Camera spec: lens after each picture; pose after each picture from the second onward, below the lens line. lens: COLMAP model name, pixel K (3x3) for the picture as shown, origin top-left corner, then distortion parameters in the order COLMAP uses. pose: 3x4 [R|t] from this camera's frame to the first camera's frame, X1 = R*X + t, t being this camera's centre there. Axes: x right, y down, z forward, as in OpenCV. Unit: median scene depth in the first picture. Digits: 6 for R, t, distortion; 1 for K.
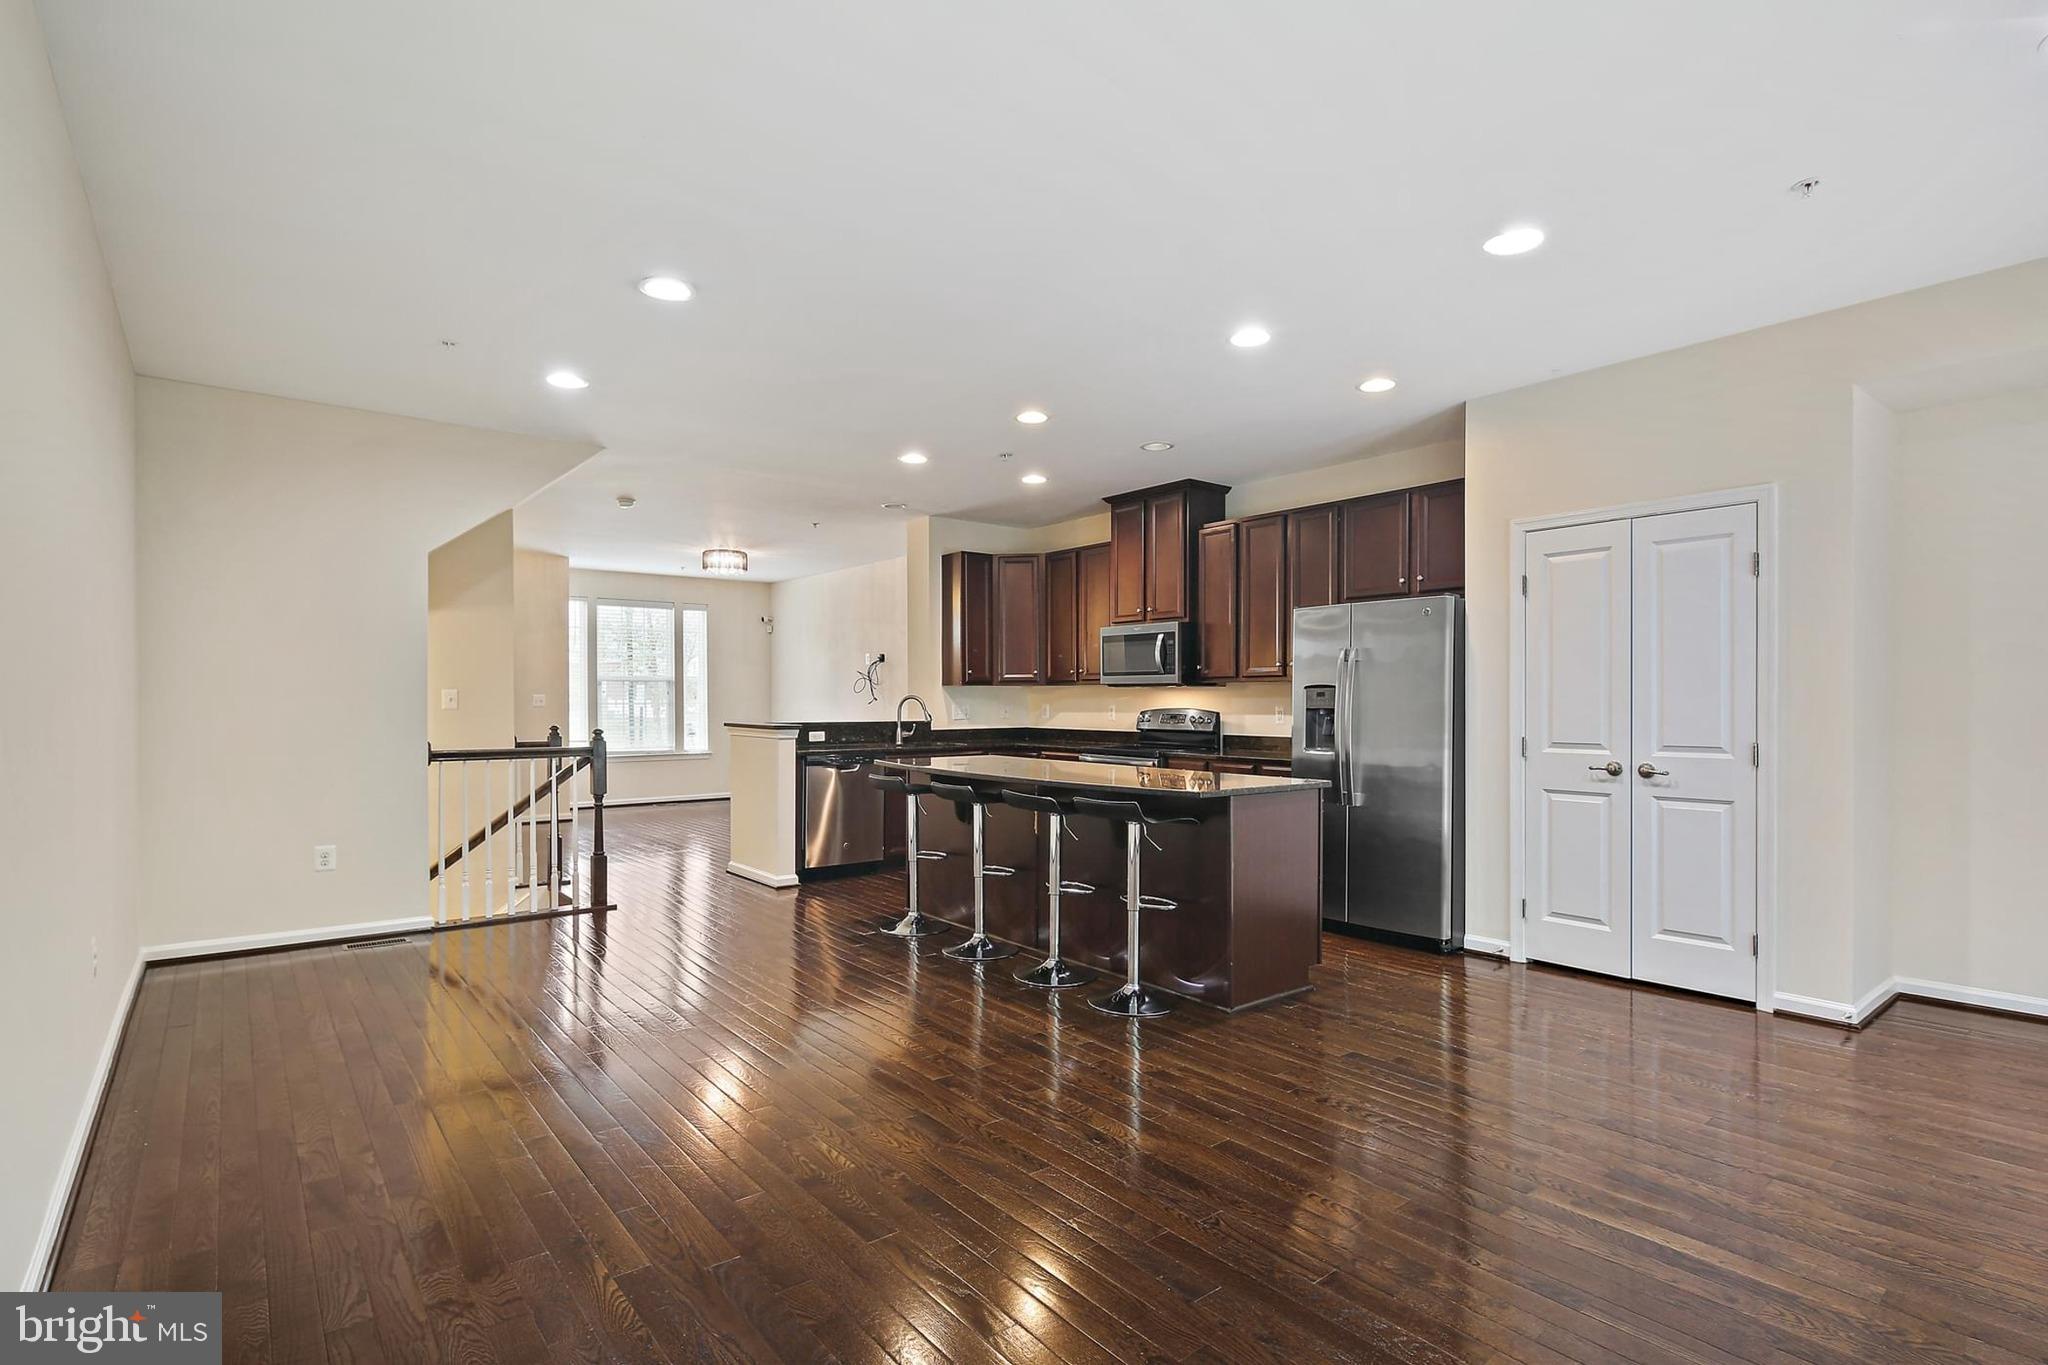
lens RADIAL K [[990.1, 0, 1026.5], [0, 990.1, 715.5], [0, 0, 1]] dist [0.001586, -0.002919]
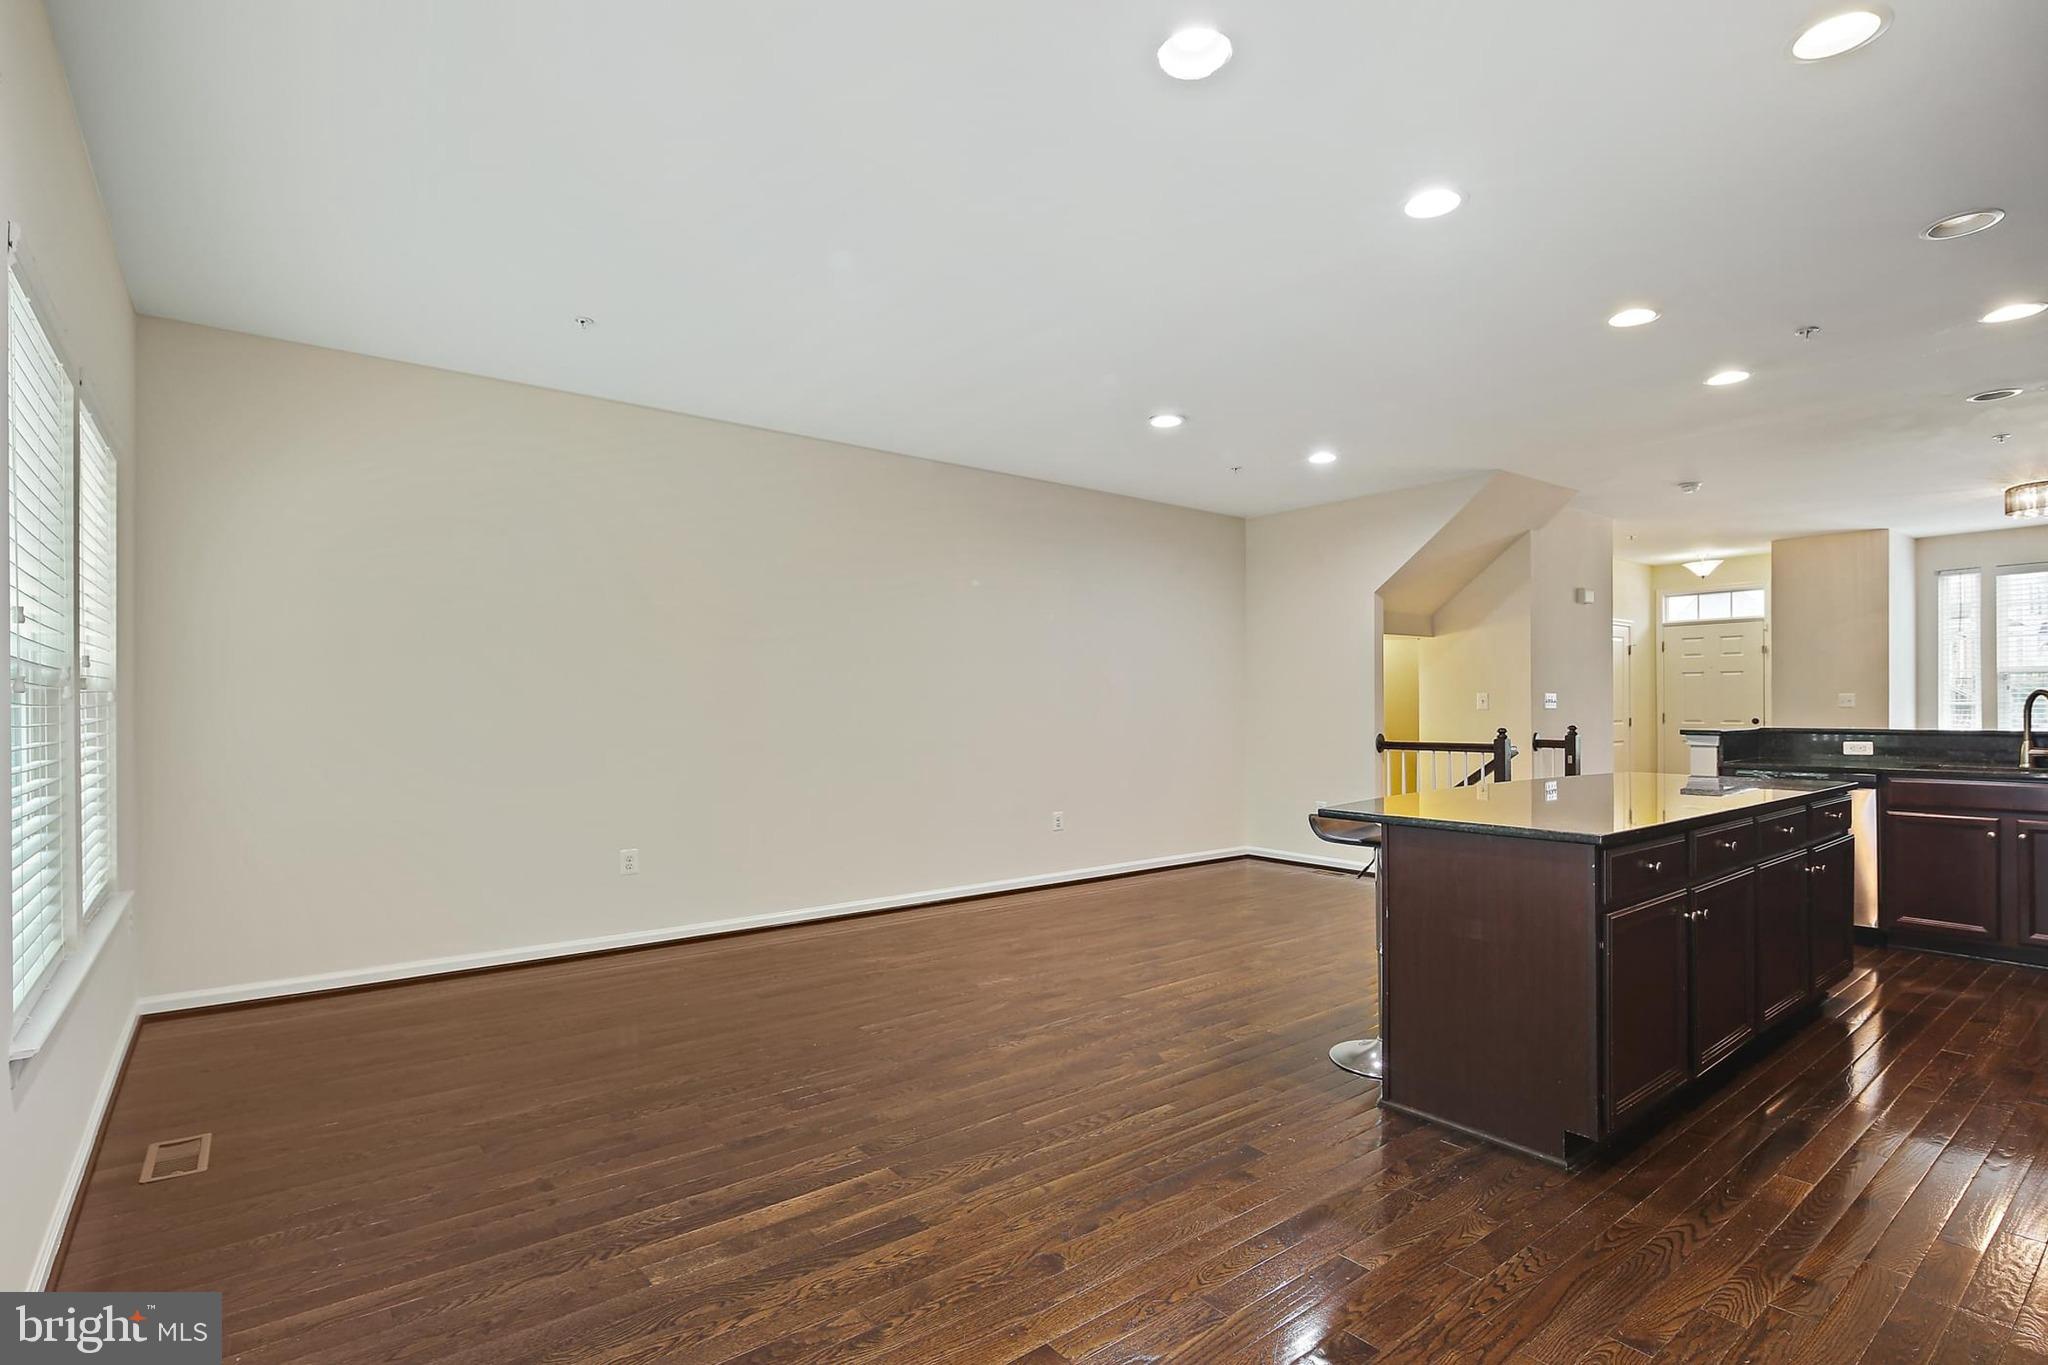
lens RADIAL K [[990.1, 0, 1025.0], [0, 990.1, 701.5], [0, 0, 1]] dist [0.001586, -0.002919]
pose [[-0.009545, -0.003183, -0.999949, 0.548730], [-0.008666, 0.999958, -0.003100, -0.005820], [0.999917, 0.008636, -0.009572, 0.403397]]
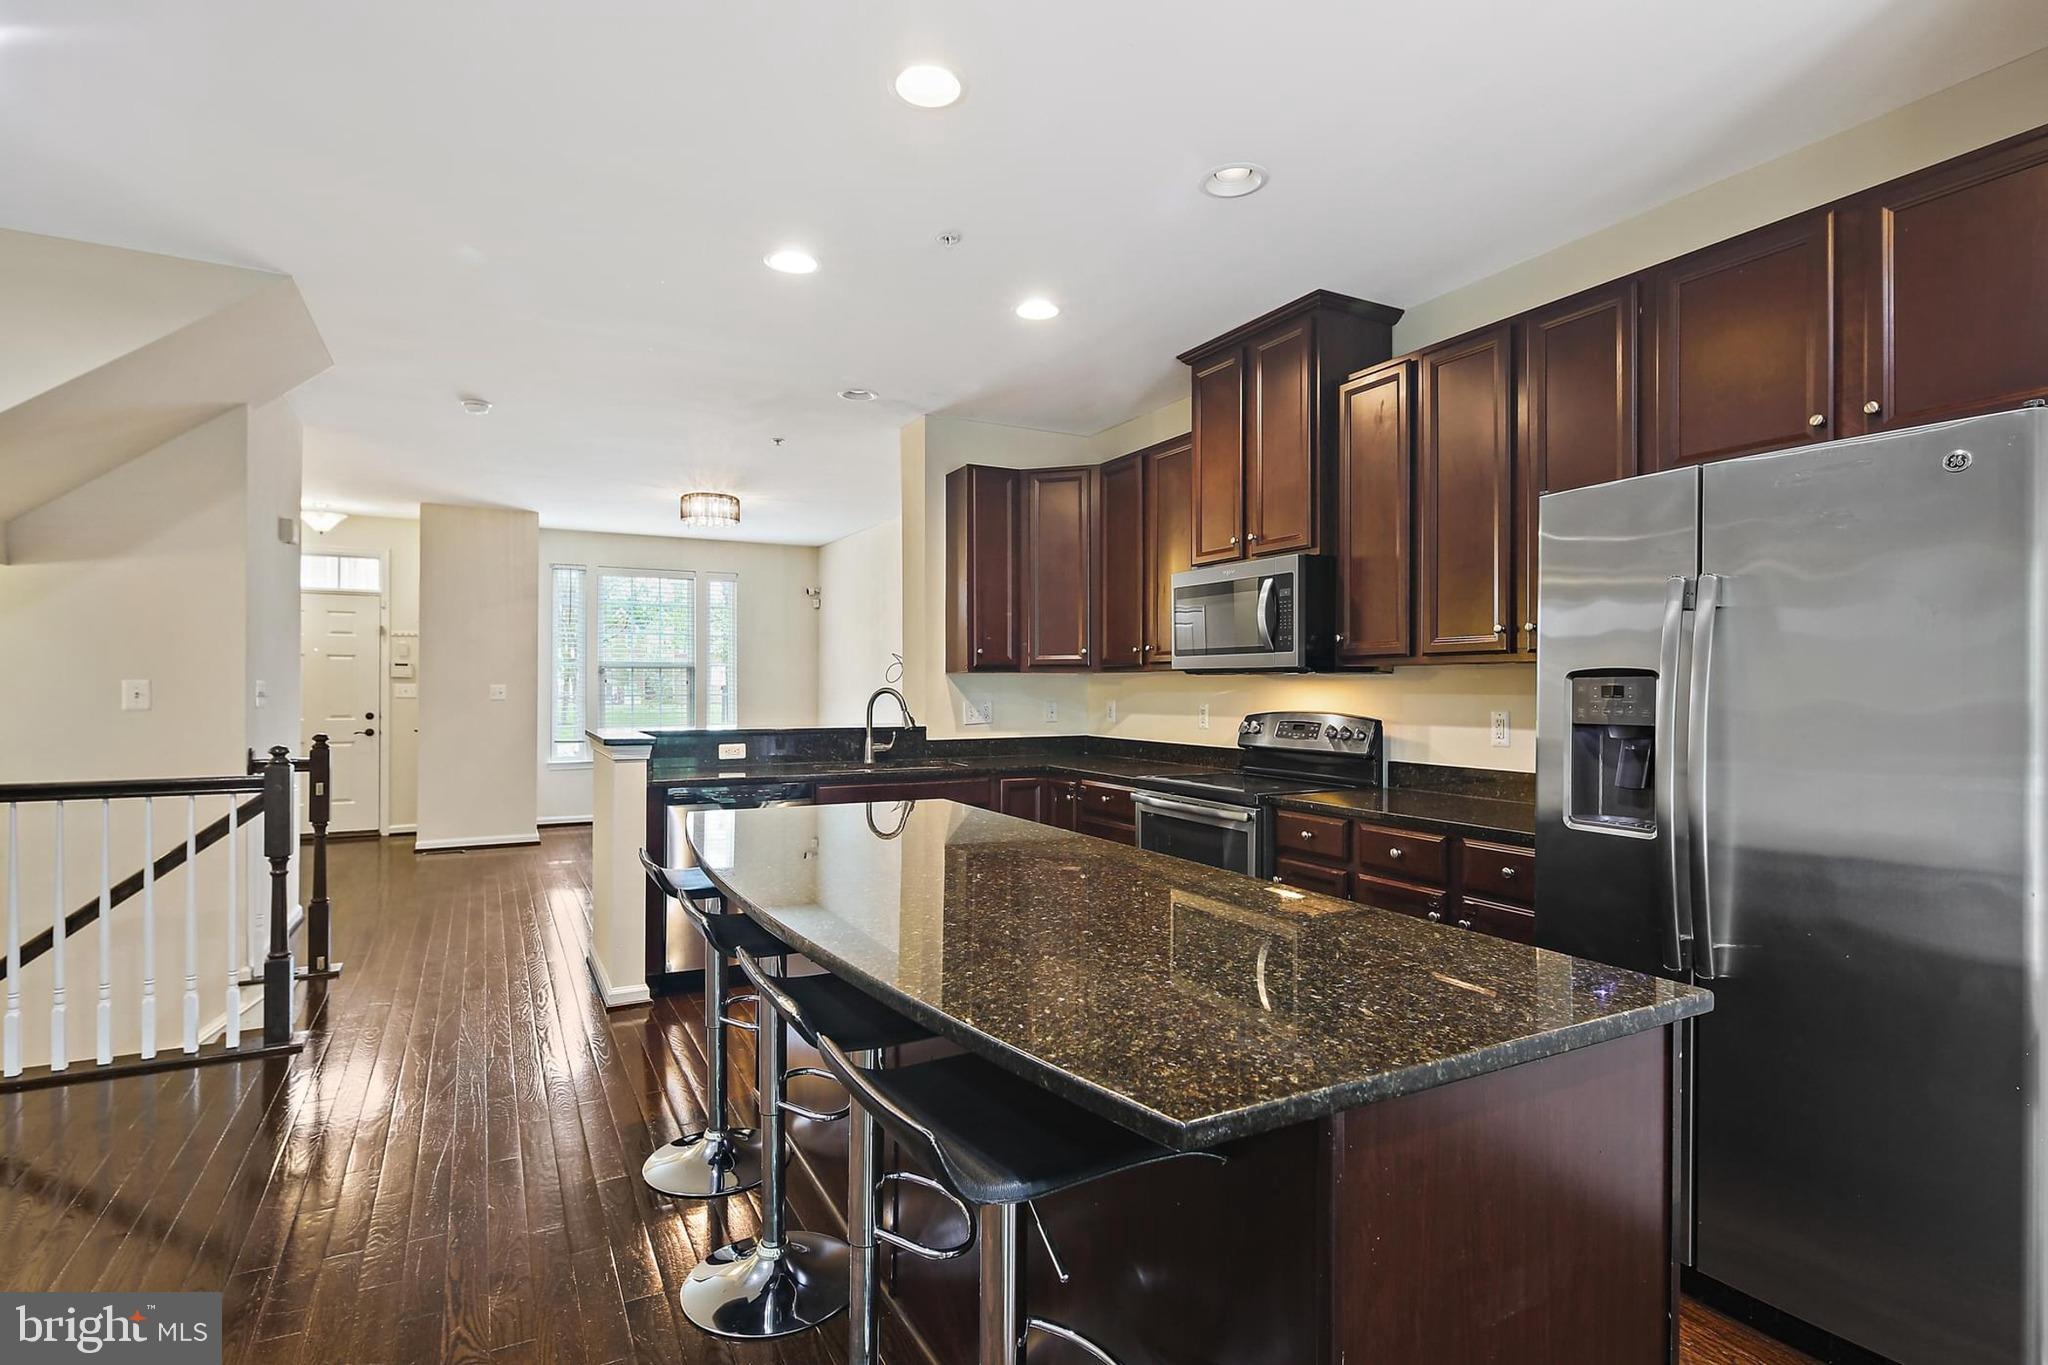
lens RADIAL K [[990.1, 0, 1029.7], [0, 990.1, 680.8], [0, 0, 1]] dist [0.001586, -0.002919]
pose [[0.985226, 0.000967, -0.171257, 0.093645], [-0.004832, 0.999743, -0.022152, -0.011695], [0.171191, 0.022652, 0.984977, 0.410507]]
